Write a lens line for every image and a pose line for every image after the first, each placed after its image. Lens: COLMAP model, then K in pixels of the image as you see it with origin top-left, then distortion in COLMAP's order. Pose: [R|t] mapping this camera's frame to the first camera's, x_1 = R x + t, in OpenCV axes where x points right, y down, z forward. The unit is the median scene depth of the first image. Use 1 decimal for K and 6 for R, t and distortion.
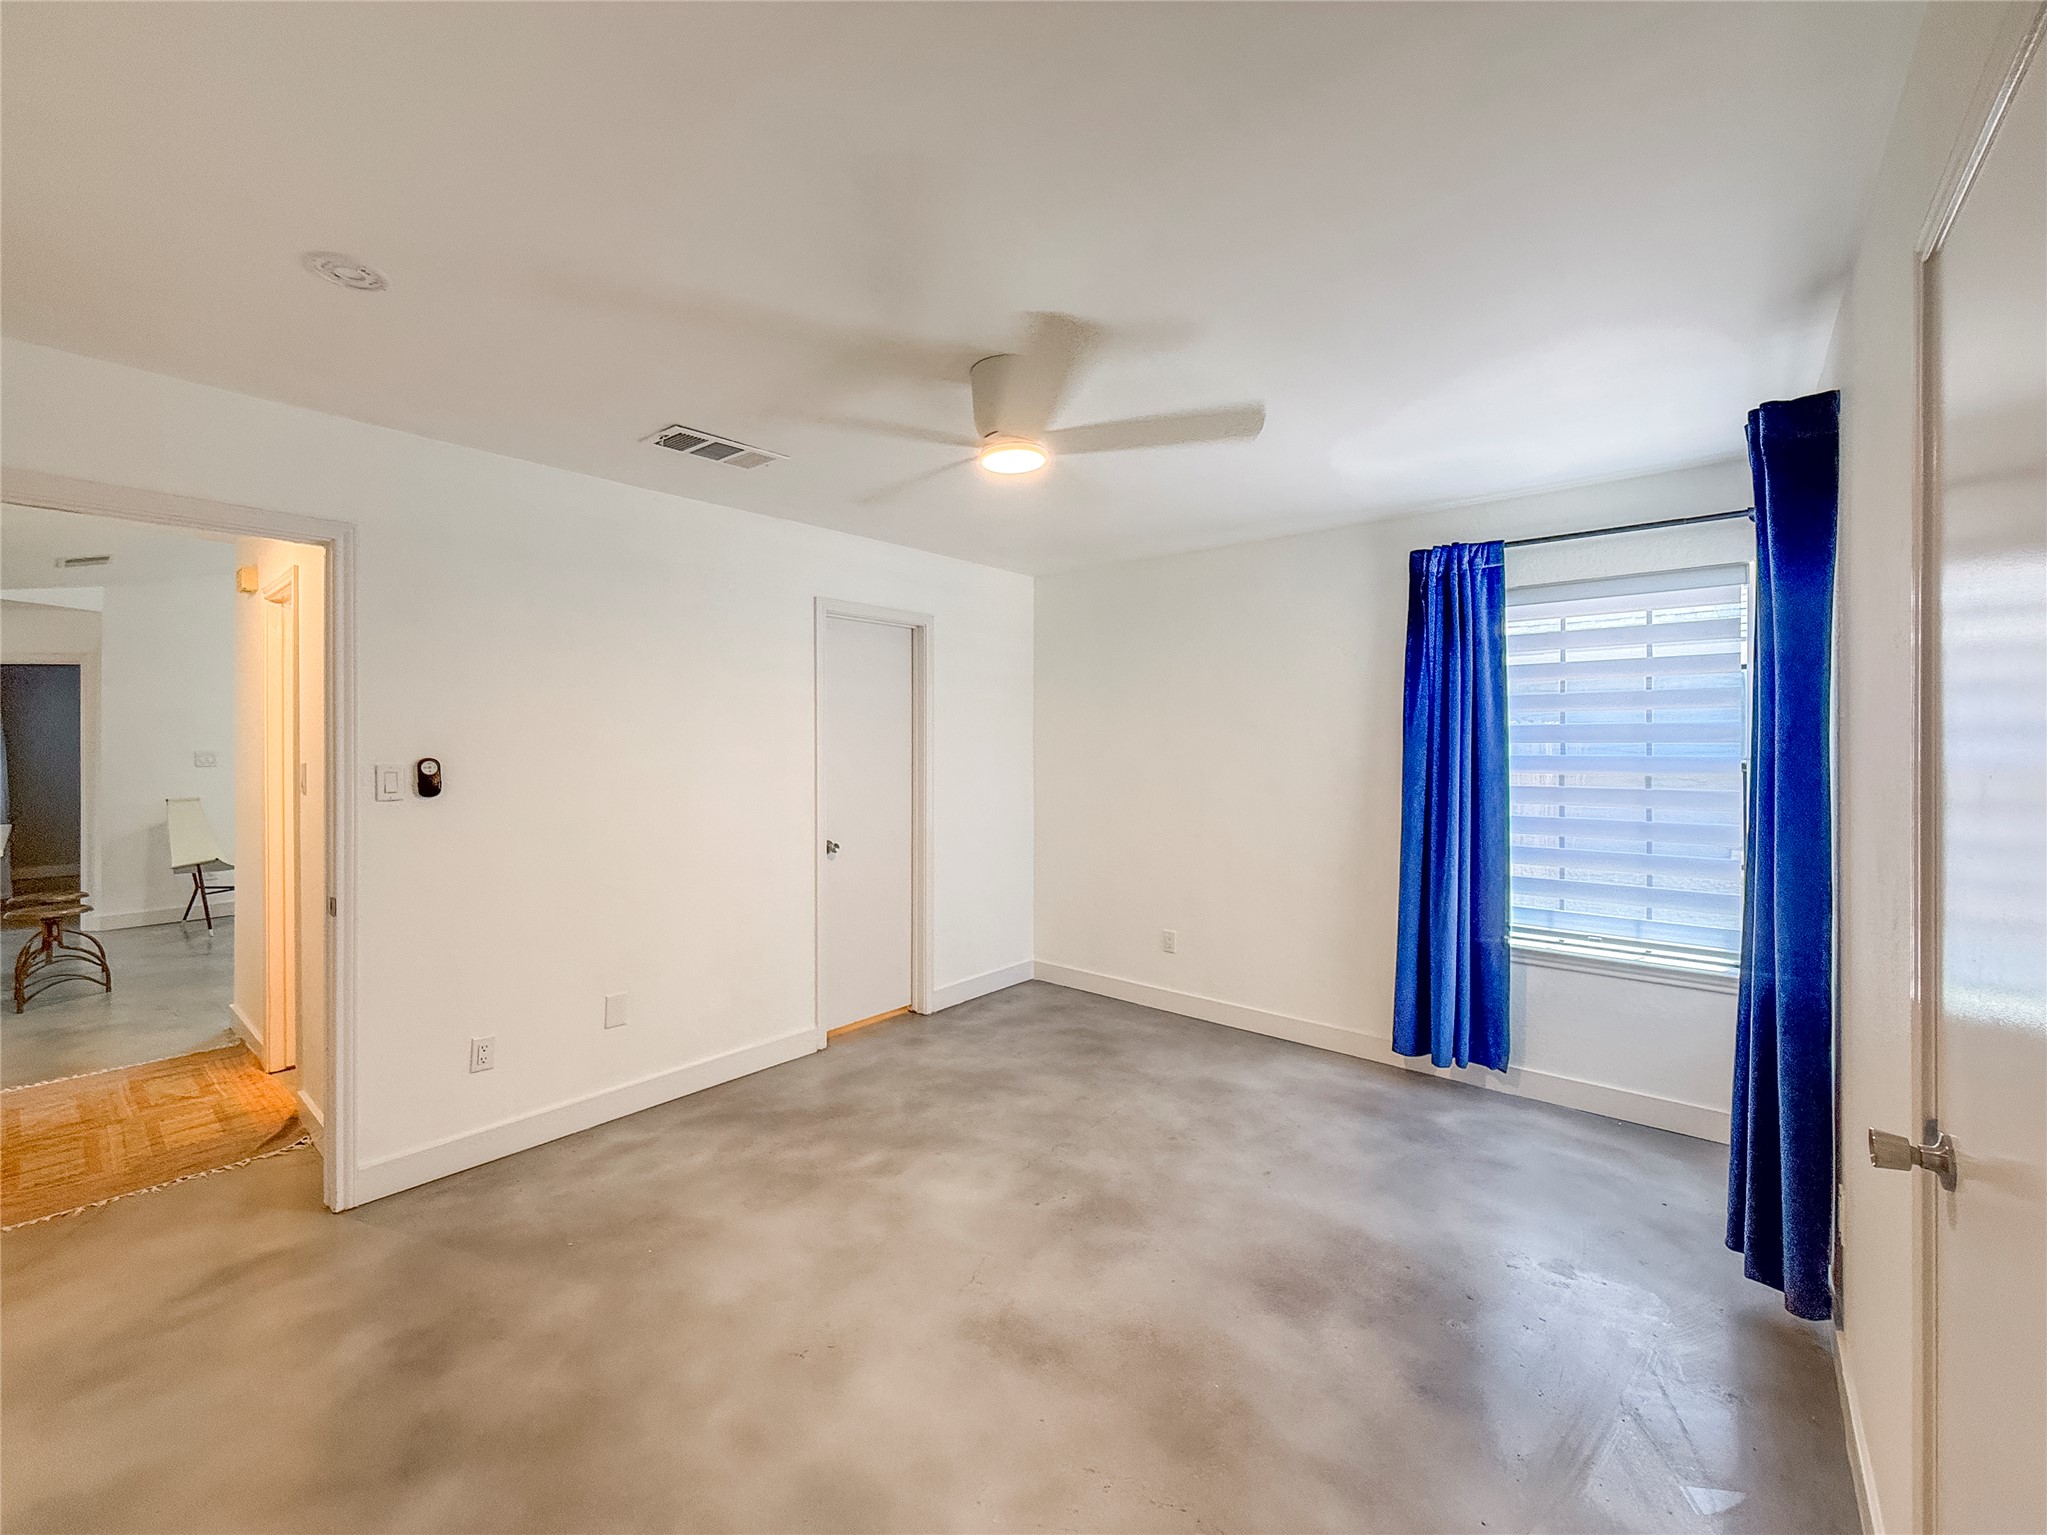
lens RADIAL K [[816.7, 0, 1056.2], [0, 816.7, 738.4], [0, 0, 1]] dist [-0.000115, 0.000051]
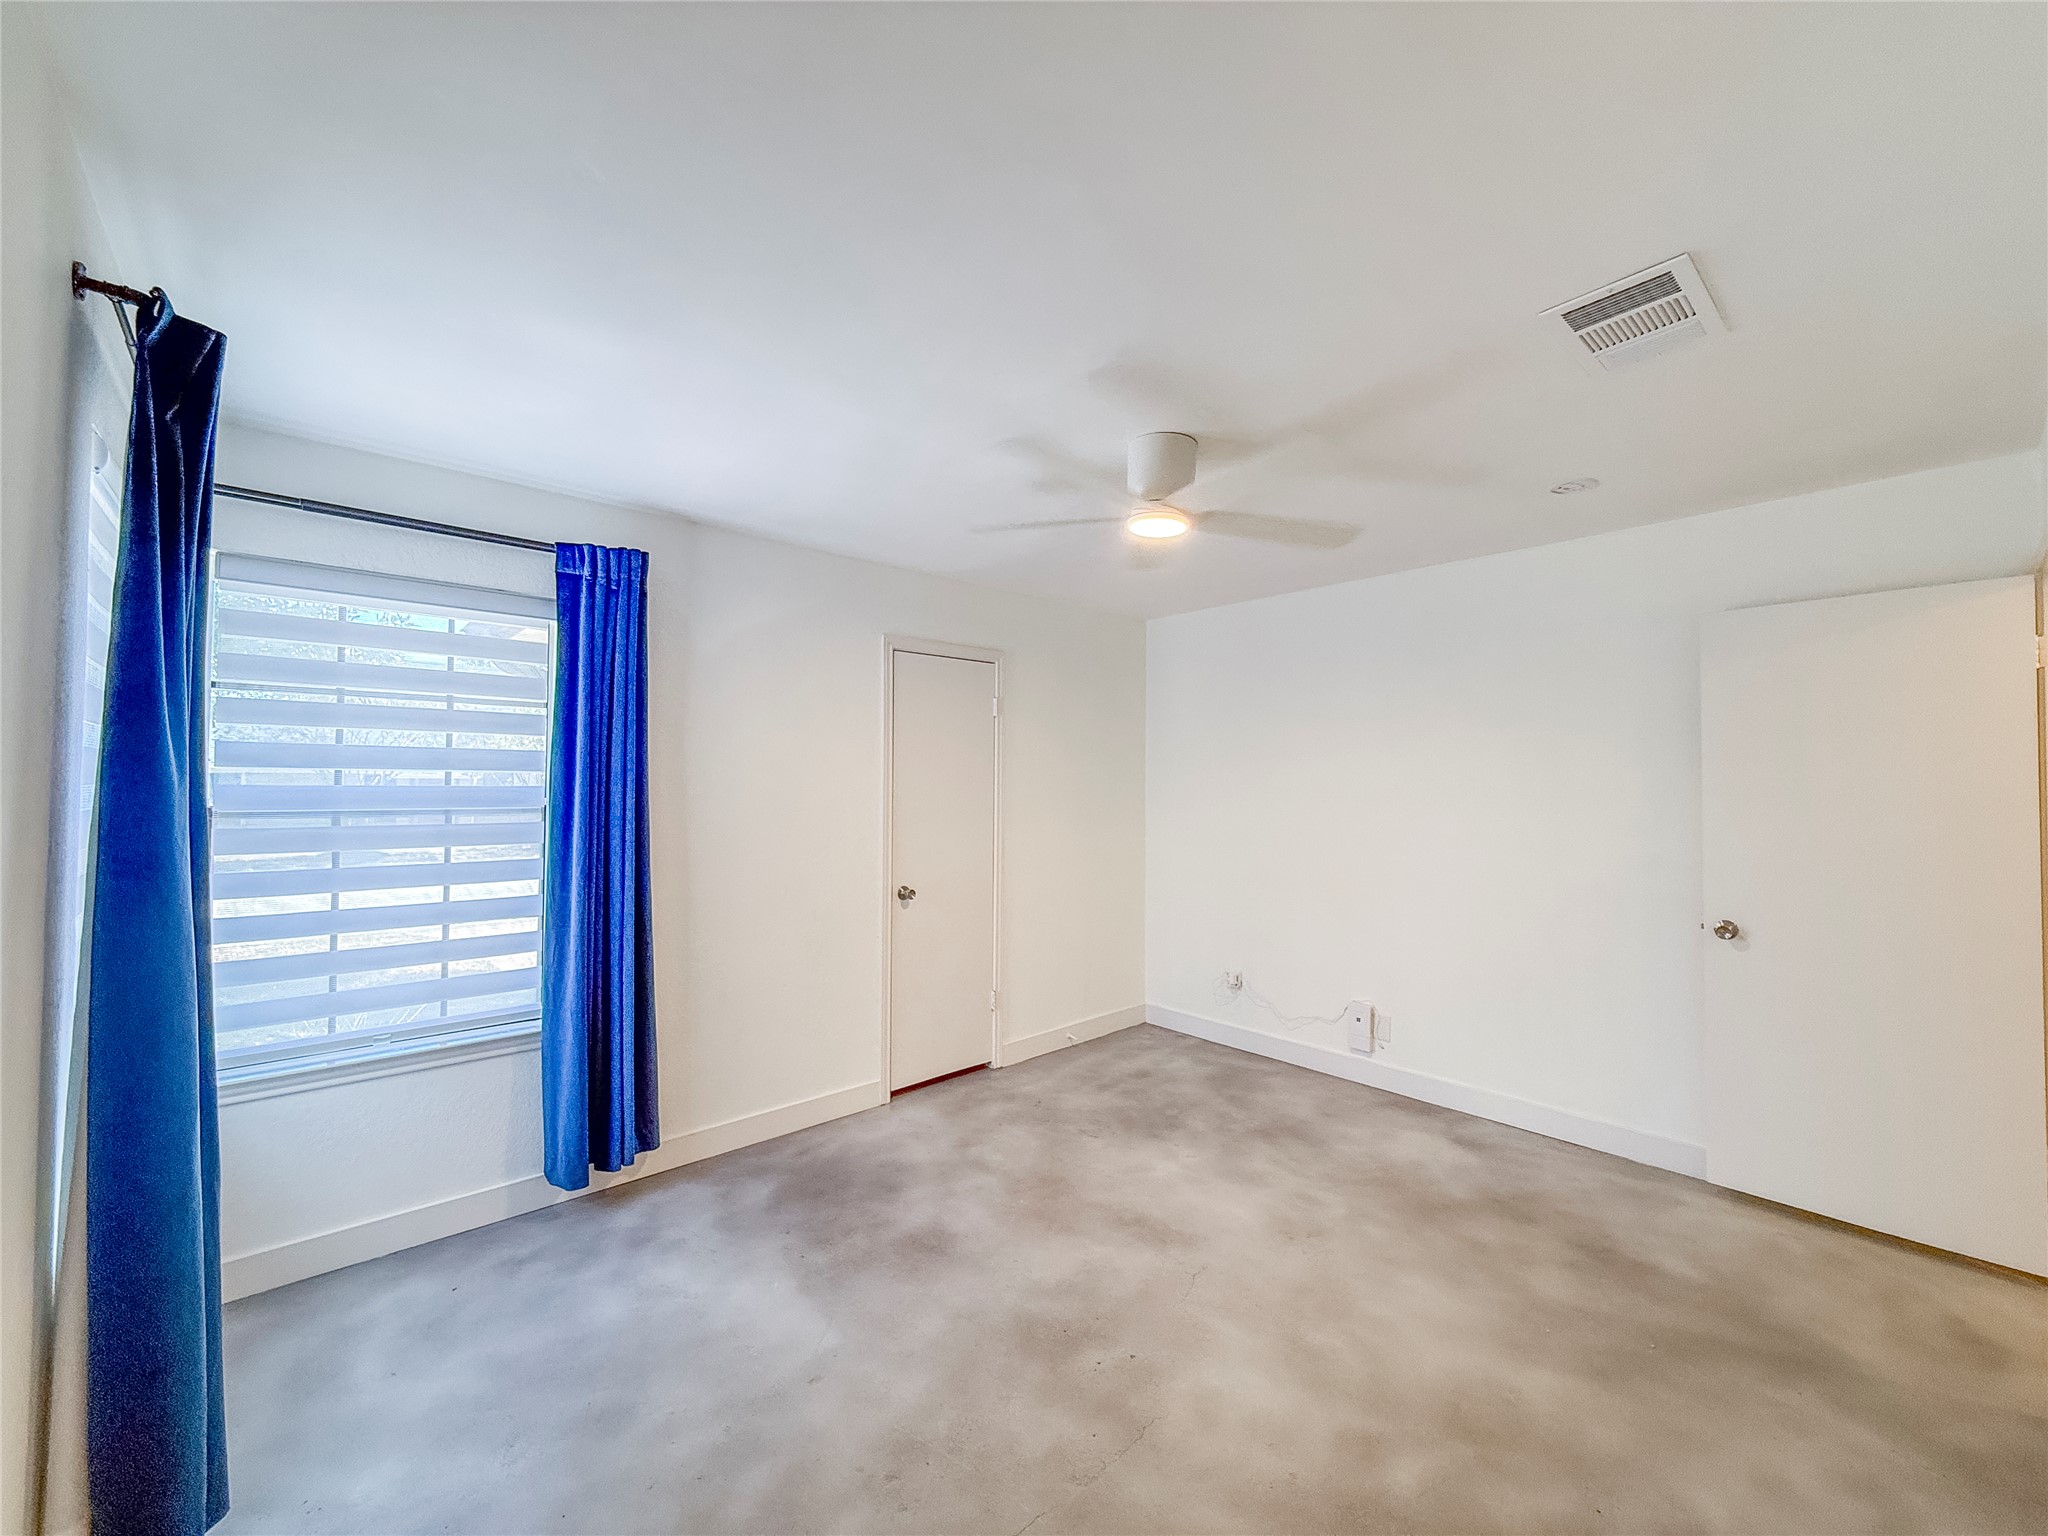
lens RADIAL K [[817.1, 0, 1049.9], [0, 817.1, 774.4], [0, 0, 1]] dist [-0.000115, 0.000051]
pose [[-0.989217, -0.002089, 0.146444, -0.046519], [-0.004360, 0.999875, -0.015190, 0.003065], [-0.146394, -0.015665, -0.989102, 1.431857]]
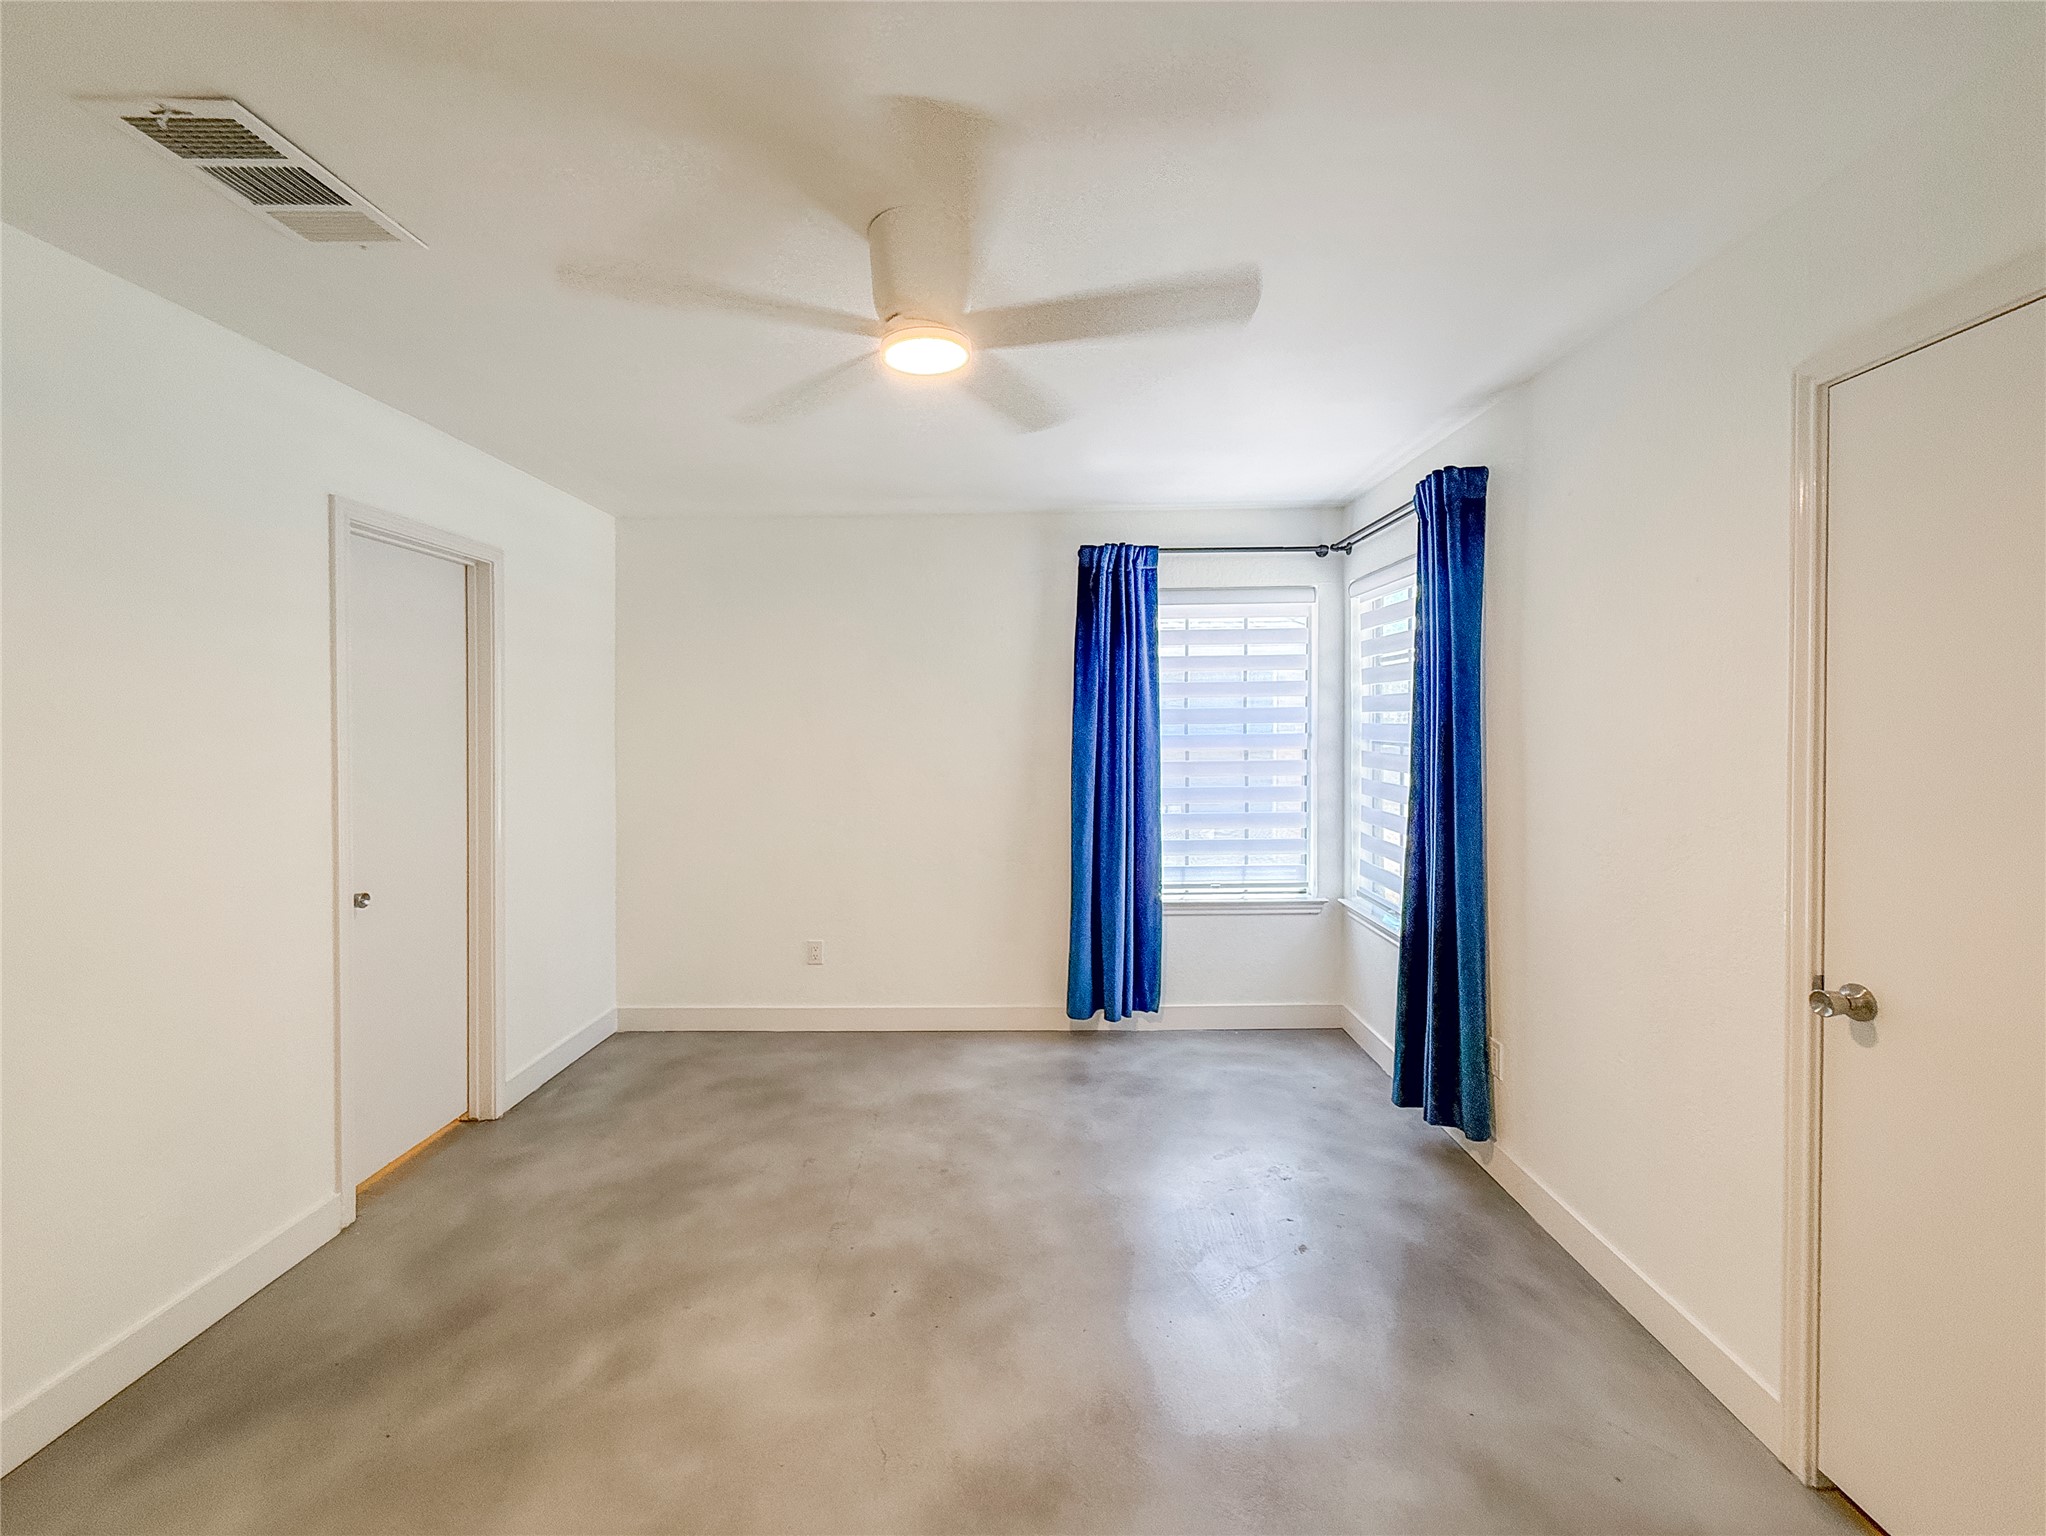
lens RADIAL K [[803.3, 0, 1014.7], [0, 803.3, 730.1], [0, 0, 1]] dist [-0.001873, 0.000574]
pose [[0.789427, -0.011671, 0.613734, -0.299843], [0.007223, 0.999927, 0.009724, 0.000961], [-0.613803, -0.003243, 0.789453, 0.241568]]
